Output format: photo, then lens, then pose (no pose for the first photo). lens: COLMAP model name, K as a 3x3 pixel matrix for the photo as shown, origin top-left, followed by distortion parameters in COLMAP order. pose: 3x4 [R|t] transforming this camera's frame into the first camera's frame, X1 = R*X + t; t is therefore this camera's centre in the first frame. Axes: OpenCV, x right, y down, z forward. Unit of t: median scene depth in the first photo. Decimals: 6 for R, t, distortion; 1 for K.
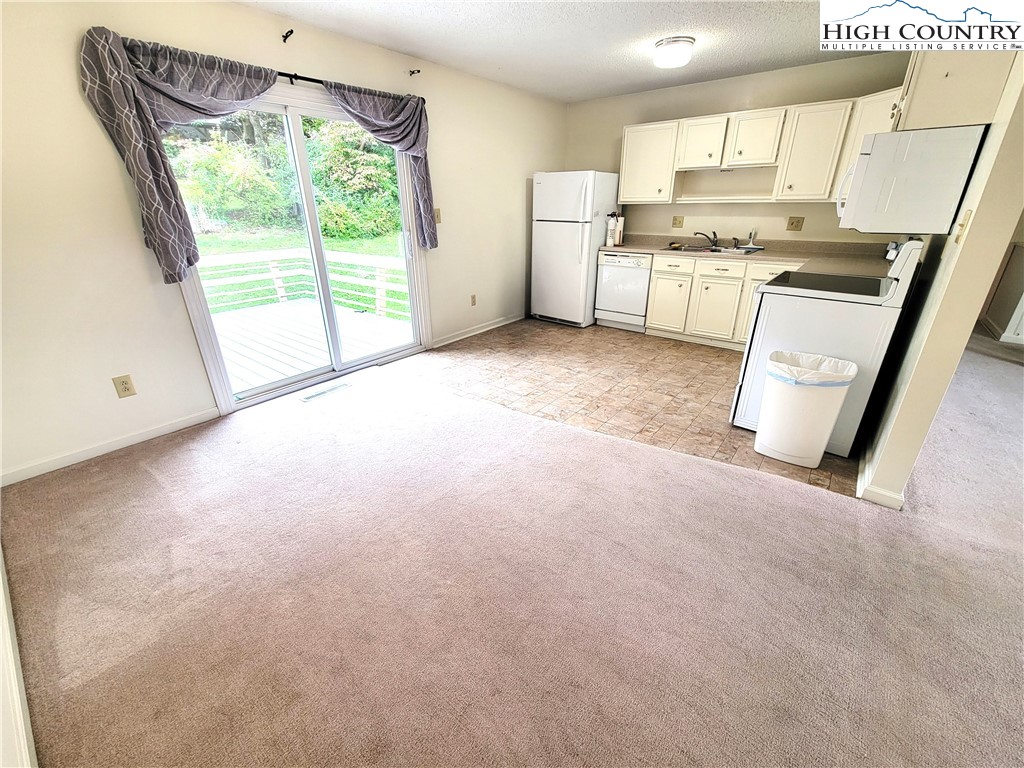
lens RADIAL K [[417.2, 0, 512.0], [0, 417.2, 384.0], [0, 0, 1]] dist [-0.000469, -0.000027]
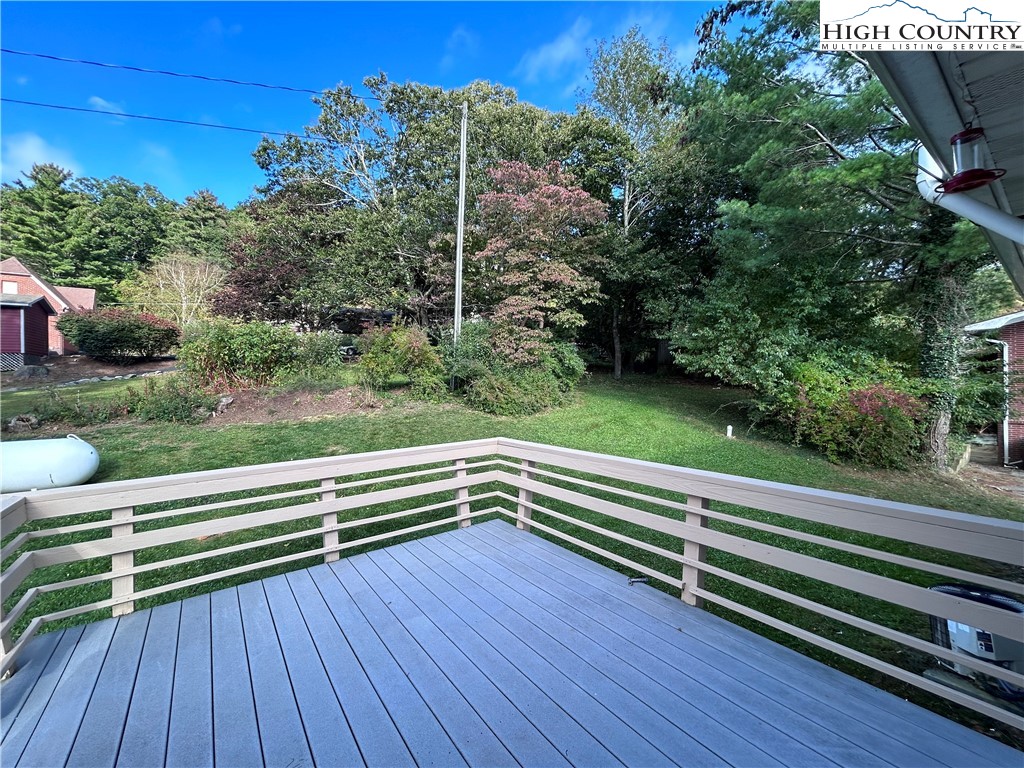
lens RADIAL K [[417.2, 0, 512.0], [0, 417.2, 384.0], [0, 0, 1]] dist [-0.000469, -0.000027]
pose [[0.967781, -0.007595, -0.251678, -0.155862], [-0.090037, 0.923017, -0.374077, -0.079573], [0.235144, 0.384685, 0.892594, 0.193882]]
